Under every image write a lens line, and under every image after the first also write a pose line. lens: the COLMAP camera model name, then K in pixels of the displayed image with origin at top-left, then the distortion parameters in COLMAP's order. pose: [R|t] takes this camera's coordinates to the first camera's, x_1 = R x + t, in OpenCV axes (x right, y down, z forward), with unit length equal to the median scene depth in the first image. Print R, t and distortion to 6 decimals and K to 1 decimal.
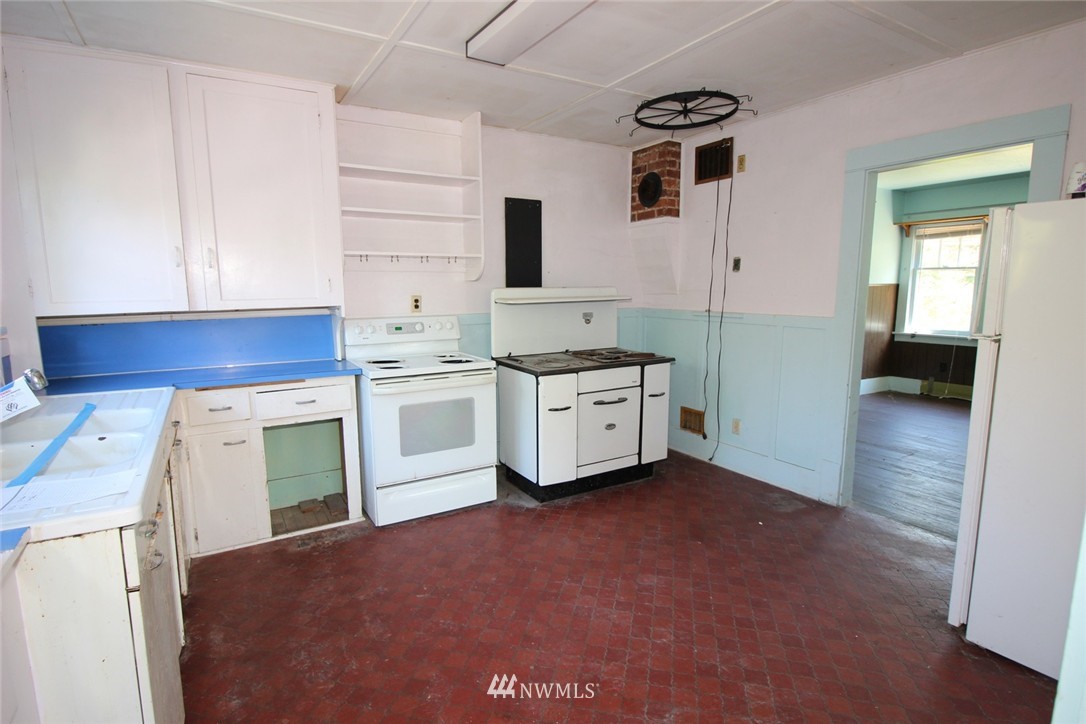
lens RADIAL K [[551.7, 0, 541.1], [0, 551.7, 365.4], [0, 0, 1]] dist [-0.016294, -0.000832]
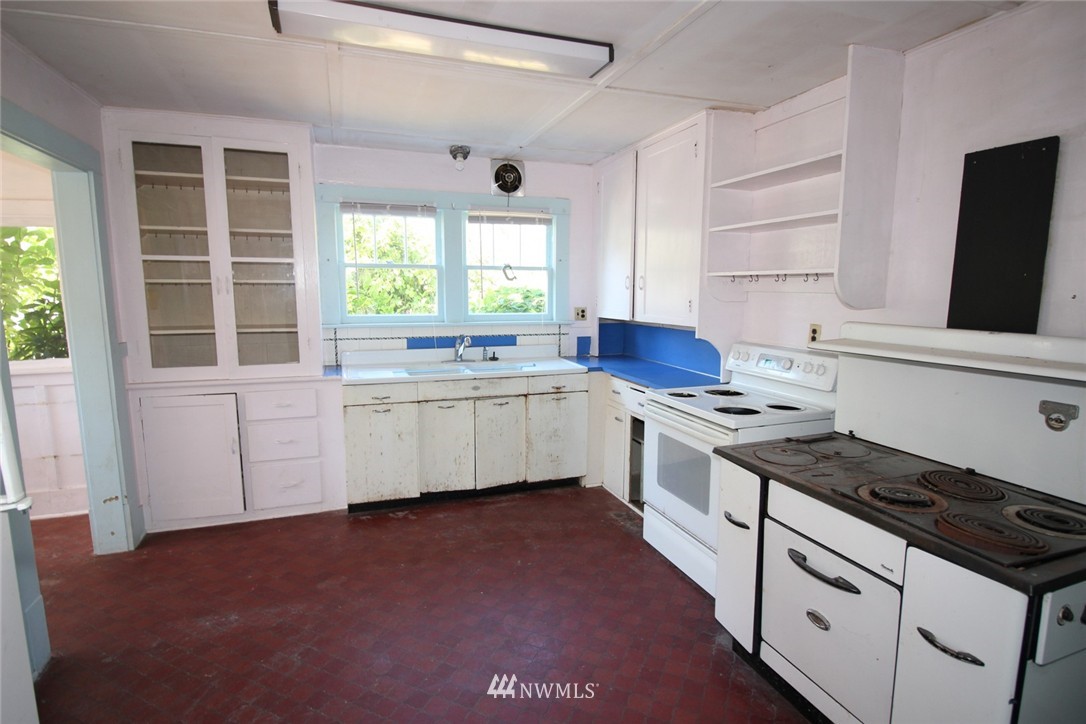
lens RADIAL K [[551.7, 0, 544.0], [0, 551.7, 363.1], [0, 0, 1]] dist [-0.016294, -0.000832]
pose [[-0.207408, 0.142216, -0.967862, 0.609585], [-0.139260, 0.975008, 0.173109, -0.159926], [0.968292, 0.170688, -0.182419, 0.816796]]
